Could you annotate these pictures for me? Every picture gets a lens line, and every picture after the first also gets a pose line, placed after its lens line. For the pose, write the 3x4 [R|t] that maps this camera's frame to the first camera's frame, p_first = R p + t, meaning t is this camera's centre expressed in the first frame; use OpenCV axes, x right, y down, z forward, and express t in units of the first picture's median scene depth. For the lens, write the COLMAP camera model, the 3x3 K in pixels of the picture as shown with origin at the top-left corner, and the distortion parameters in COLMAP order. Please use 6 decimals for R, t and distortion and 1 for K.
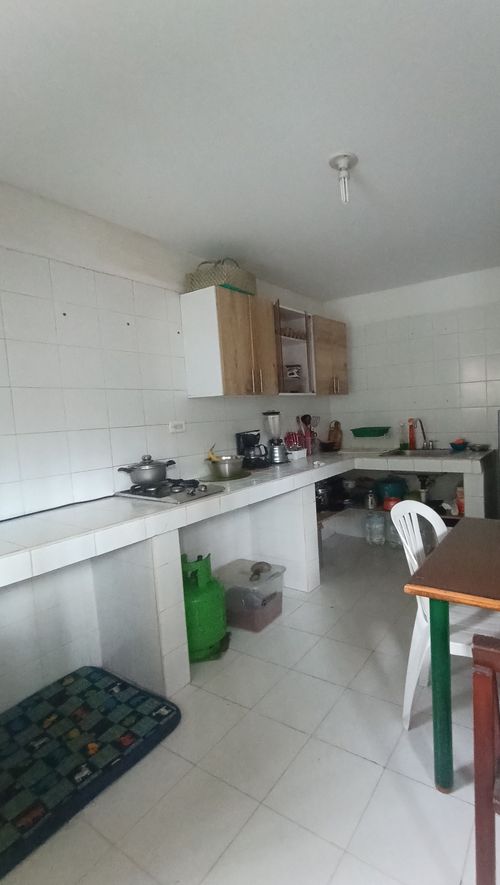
lens RADIAL K [[374.6, 0, 251.2], [0, 374.6, 454.4], [0, 0, 1]] dist [0.000213, 0.000438]
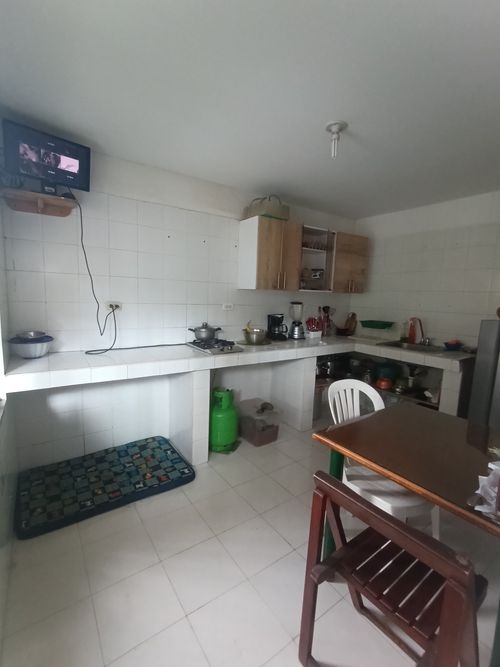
lens RADIAL K [[296.8, 0, 250.0], [0, 296.8, 333.5], [0, 0, 1]] dist [0.002601, 0.000564]
pose [[0.909278, 0.134208, -0.393957, 0.382949], [-0.115903, 0.990790, 0.070017, -0.058851], [0.399726, -0.018004, 0.916458, -0.102838]]
